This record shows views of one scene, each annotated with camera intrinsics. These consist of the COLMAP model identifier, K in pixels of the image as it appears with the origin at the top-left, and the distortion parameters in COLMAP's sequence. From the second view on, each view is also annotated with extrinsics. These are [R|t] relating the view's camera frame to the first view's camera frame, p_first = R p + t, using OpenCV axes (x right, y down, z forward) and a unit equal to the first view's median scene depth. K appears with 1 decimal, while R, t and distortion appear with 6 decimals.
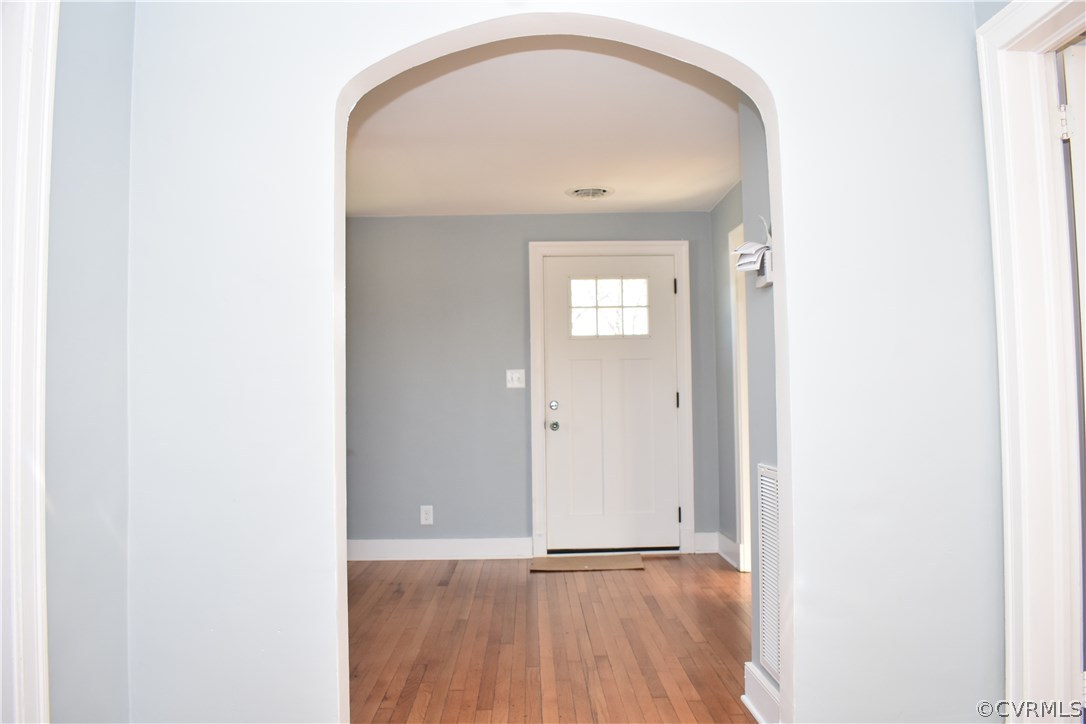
lens RADIAL K [[854.8, 0, 532.6], [0, 854.8, 359.9], [0, 0, 1]] dist [-0.081871, -0.001266]
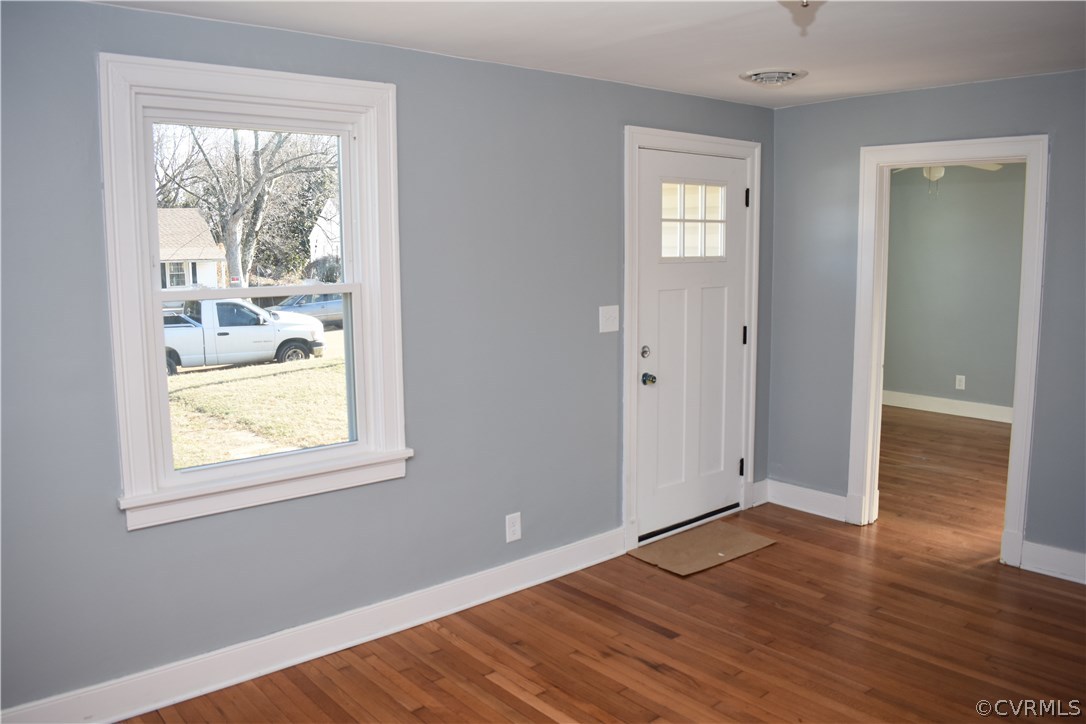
lens RADIAL K [[854.8, 0, 545.2], [0, 854.8, 351.8], [0, 0, 1]] dist [-0.081871, -0.001266]
pose [[0.773934, -0.069804, 0.629408, -0.511760], [-0.024781, 0.989807, 0.140246, -0.049185], [-0.632781, -0.124139, 0.764315, 0.480371]]
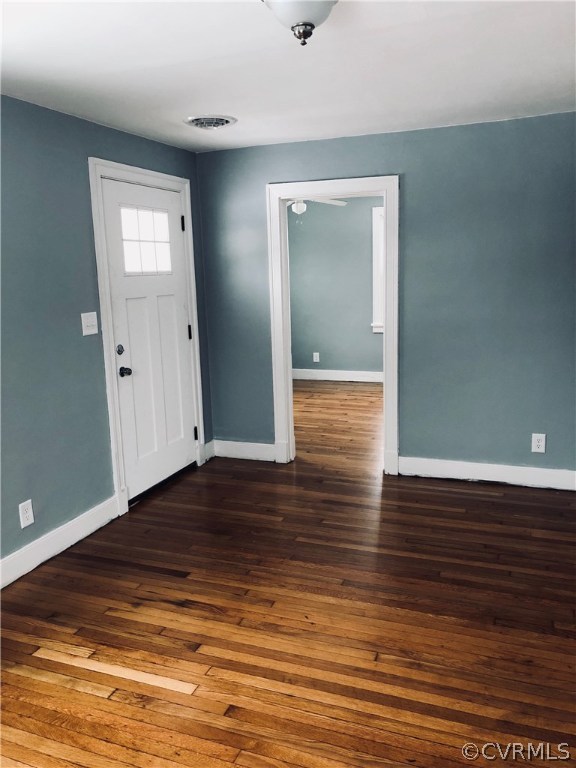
lens RADIAL K [[626.0, 0, 294.1], [0, 626.0, 381.5], [0, 0, 1]] dist [0.019806, -0.001863]
pose [[0.381312, -0.162840, 0.909991, -0.515324], [-0.008329, 0.983718, 0.179523, -0.034798], [-0.924409, -0.076034, 0.373748, 0.573315]]
